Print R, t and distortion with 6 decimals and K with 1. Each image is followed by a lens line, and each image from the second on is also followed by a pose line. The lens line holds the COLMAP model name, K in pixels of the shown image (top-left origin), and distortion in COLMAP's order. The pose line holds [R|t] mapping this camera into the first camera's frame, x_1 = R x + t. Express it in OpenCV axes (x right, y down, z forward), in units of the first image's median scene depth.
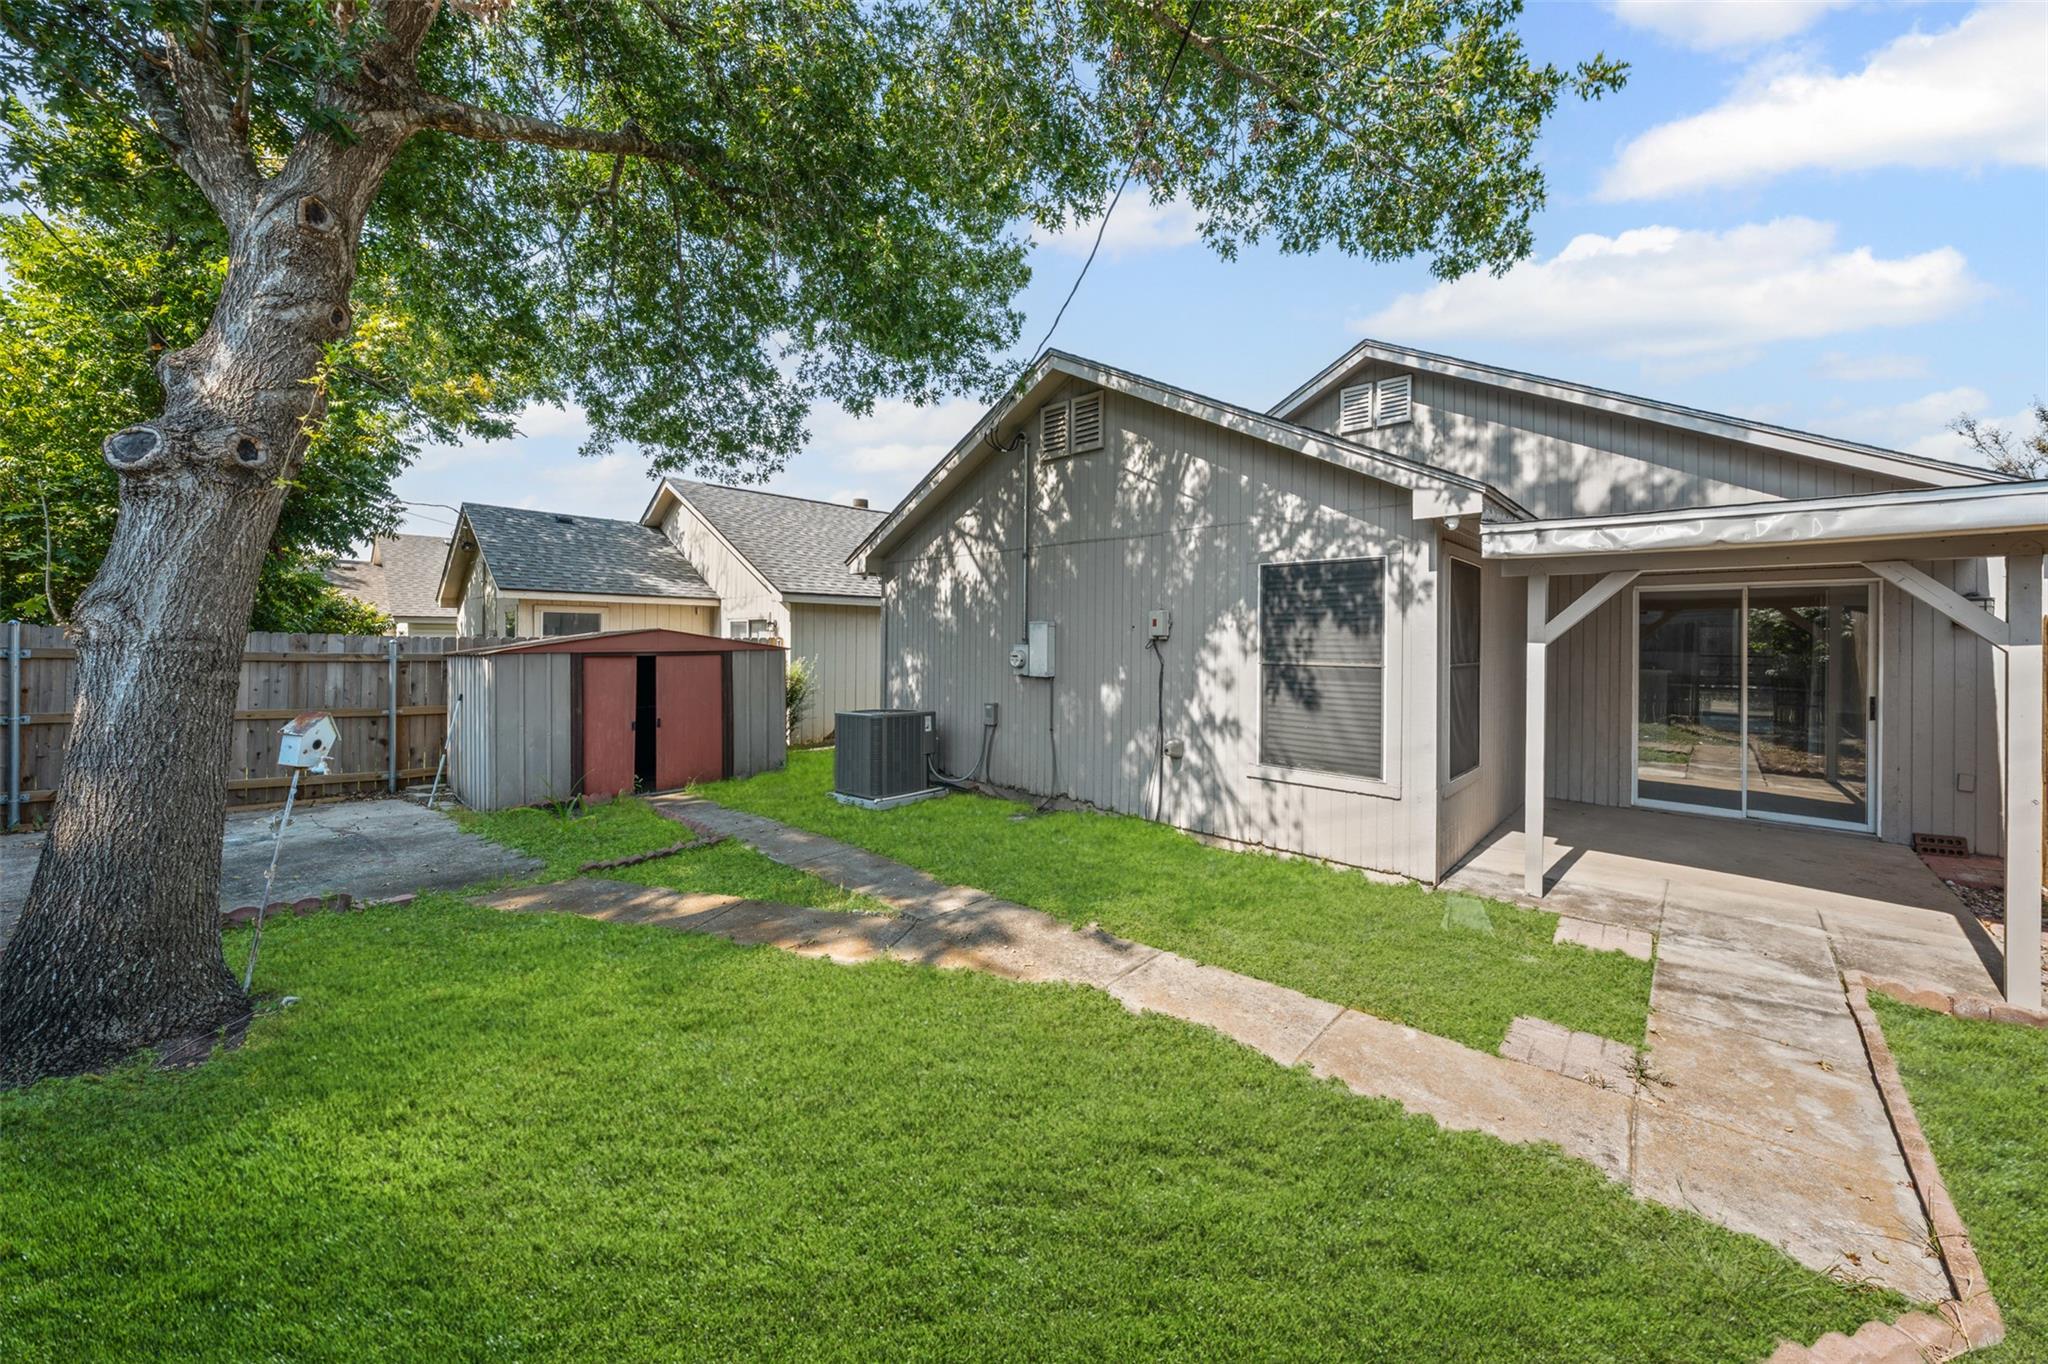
lens RADIAL K [[700.6, 0, 995.0], [0, 700.6, 634.3], [0, 0, 1]] dist [0.001097, 0.000062]
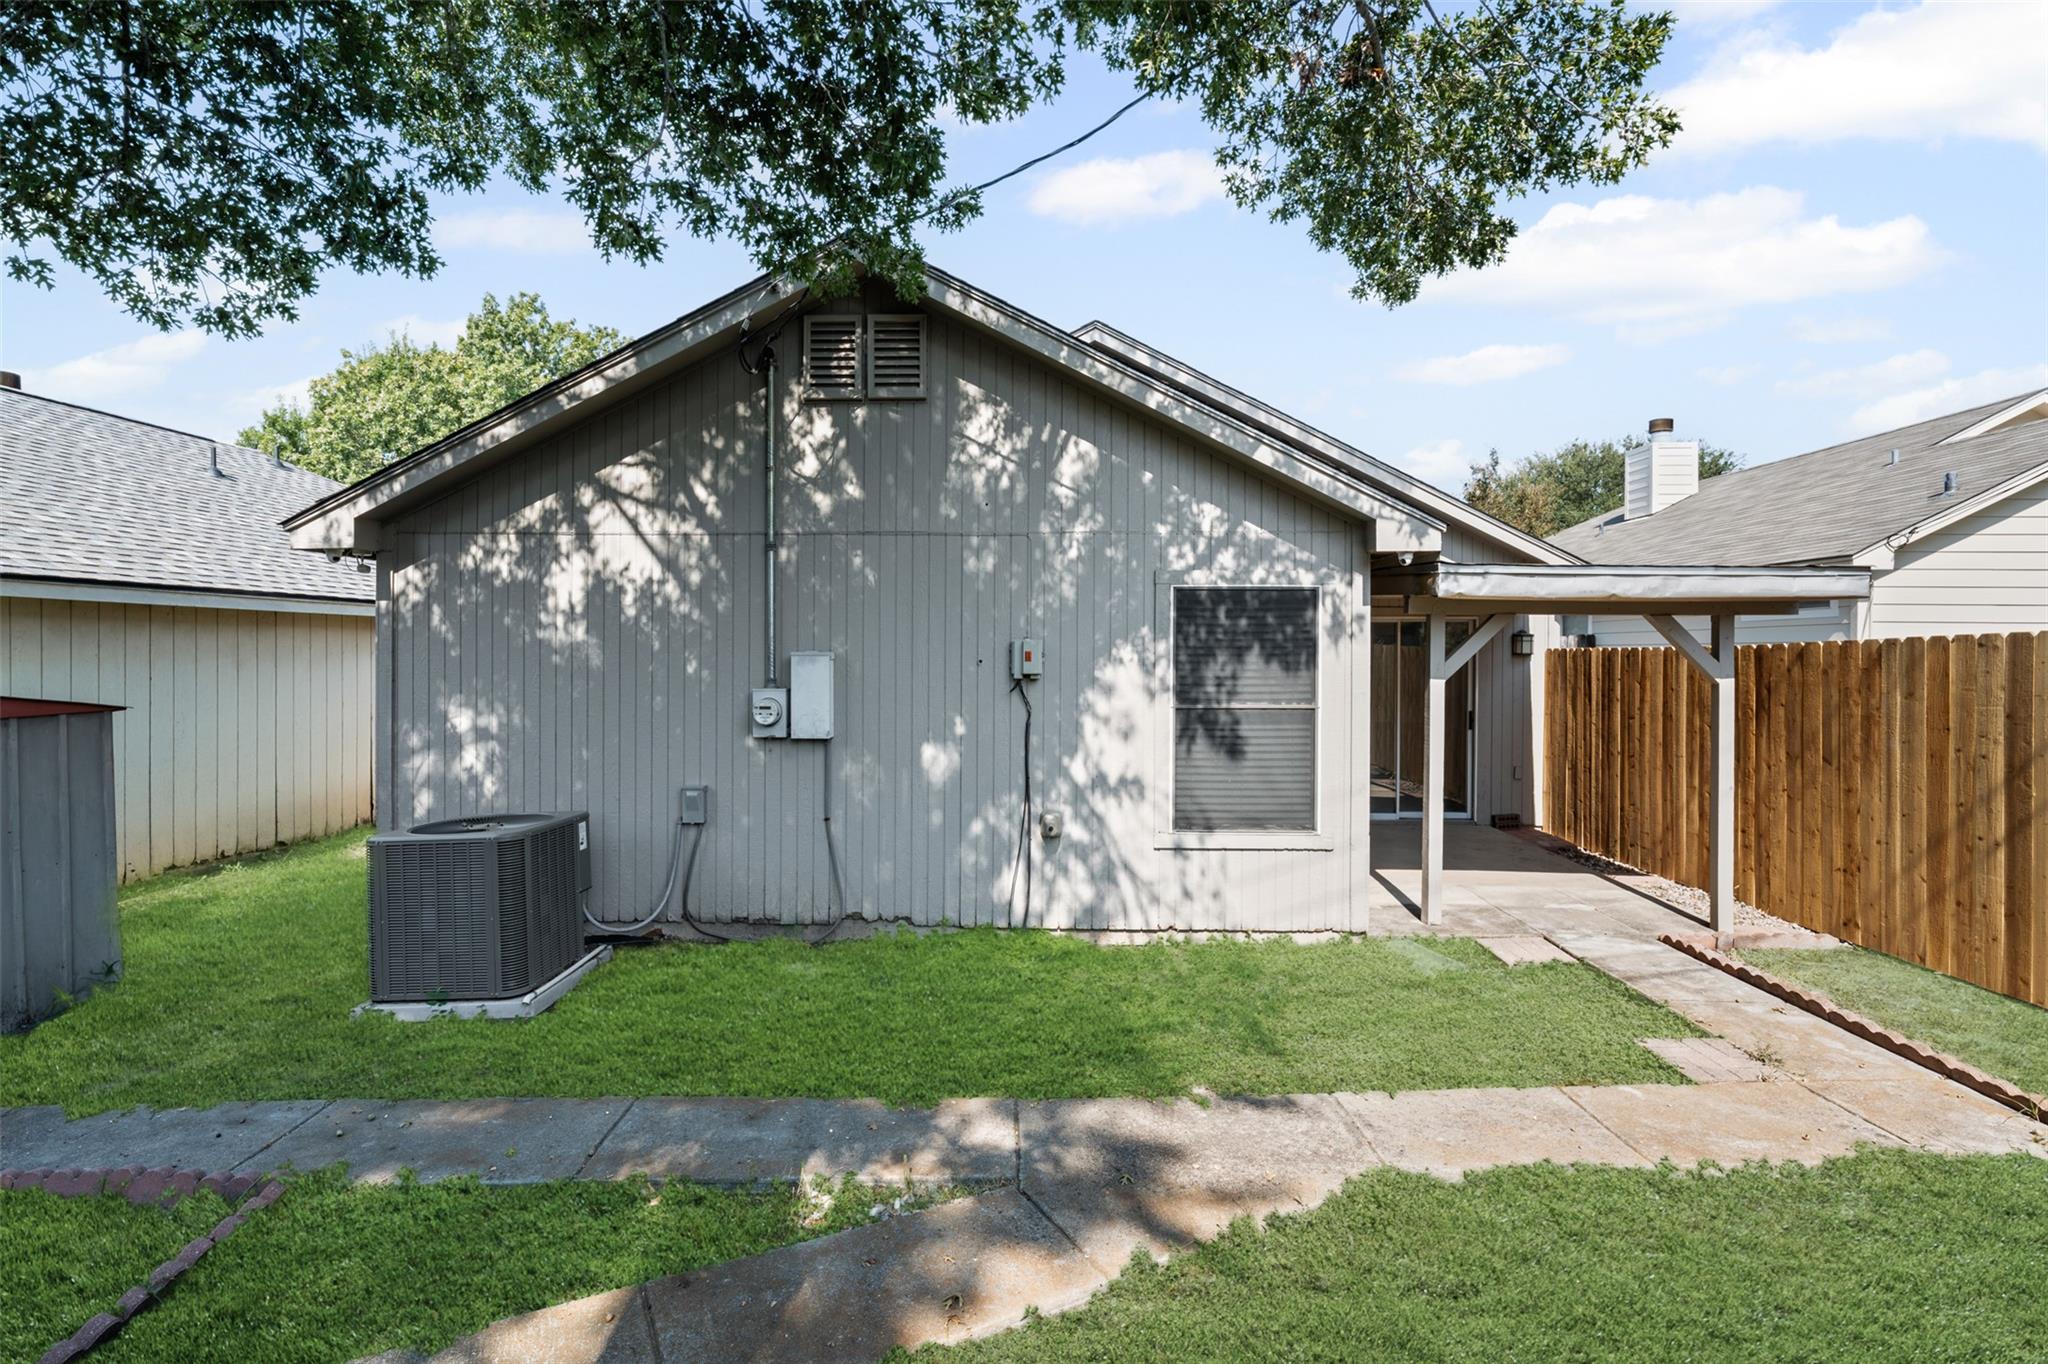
lens RADIAL K [[935.6, 0, 1021.2], [0, 935.6, 649.3], [0, 0, 1]] dist [0.009475, 0.000231]
pose [[0.736177, -0.004091, 0.676777, -0.405227], [0.002062, 0.999991, 0.003802, -0.024201], [-0.676786, -0.001403, 0.736178, 0.266132]]
